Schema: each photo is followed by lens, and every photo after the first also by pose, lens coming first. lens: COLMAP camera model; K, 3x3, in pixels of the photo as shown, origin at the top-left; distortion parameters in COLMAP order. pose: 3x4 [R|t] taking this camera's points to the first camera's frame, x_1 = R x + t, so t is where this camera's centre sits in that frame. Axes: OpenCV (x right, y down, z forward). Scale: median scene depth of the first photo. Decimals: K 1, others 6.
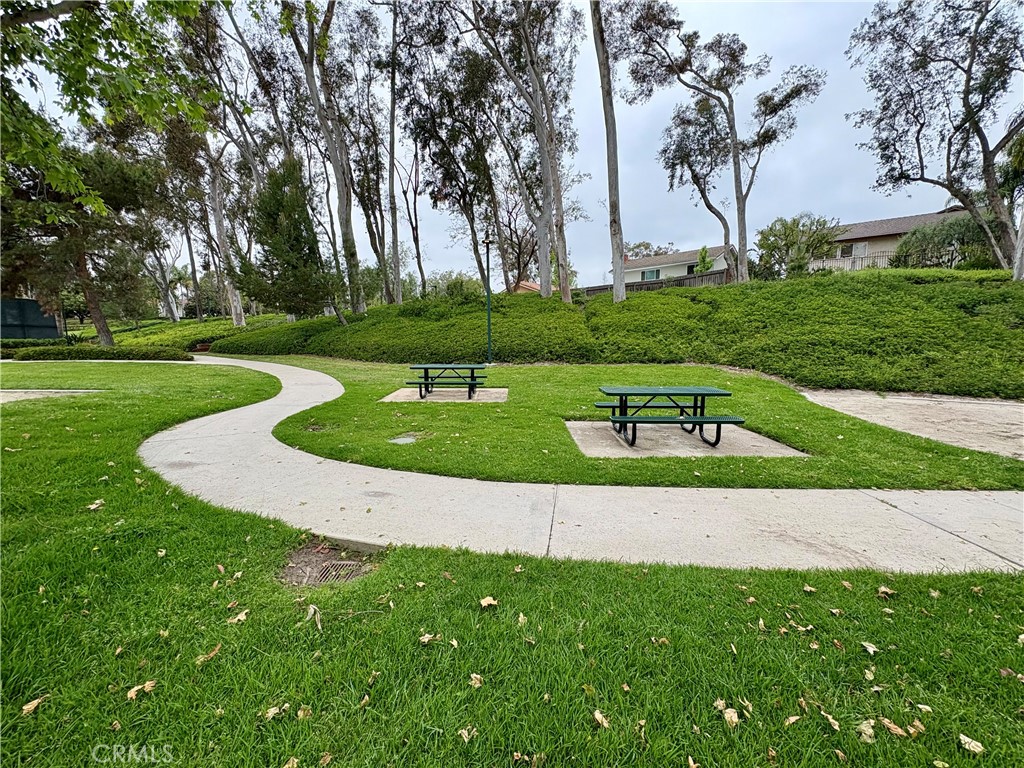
lens RADIAL K [[406.8, 0, 512.0], [0, 406.8, 384.0], [0, 0, 1]] dist [0.000140, 0.000126]
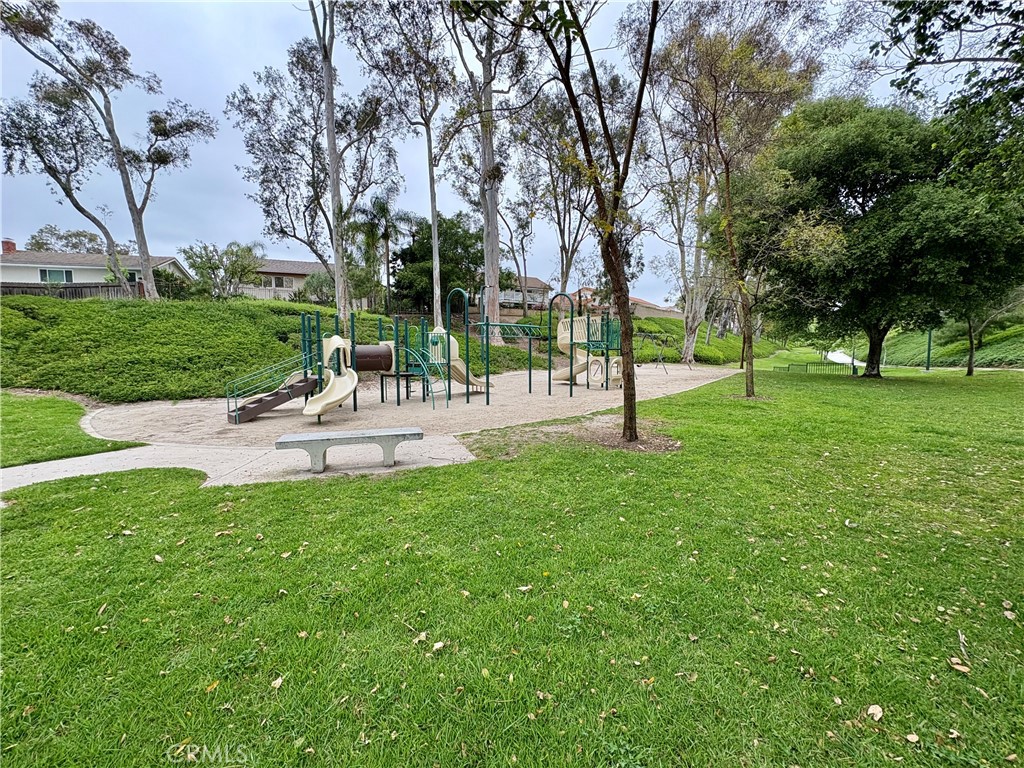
lens RADIAL K [[406.8, 0, 512.0], [0, 406.8, 384.0], [0, 0, 1]] dist [0.000140, 0.000126]
pose [[0.484977, -0.069403, 0.871768, 0.143958], [0.105364, 0.994222, 0.020536, 0.022724], [-0.868156, 0.081894, 0.489488, -0.217002]]
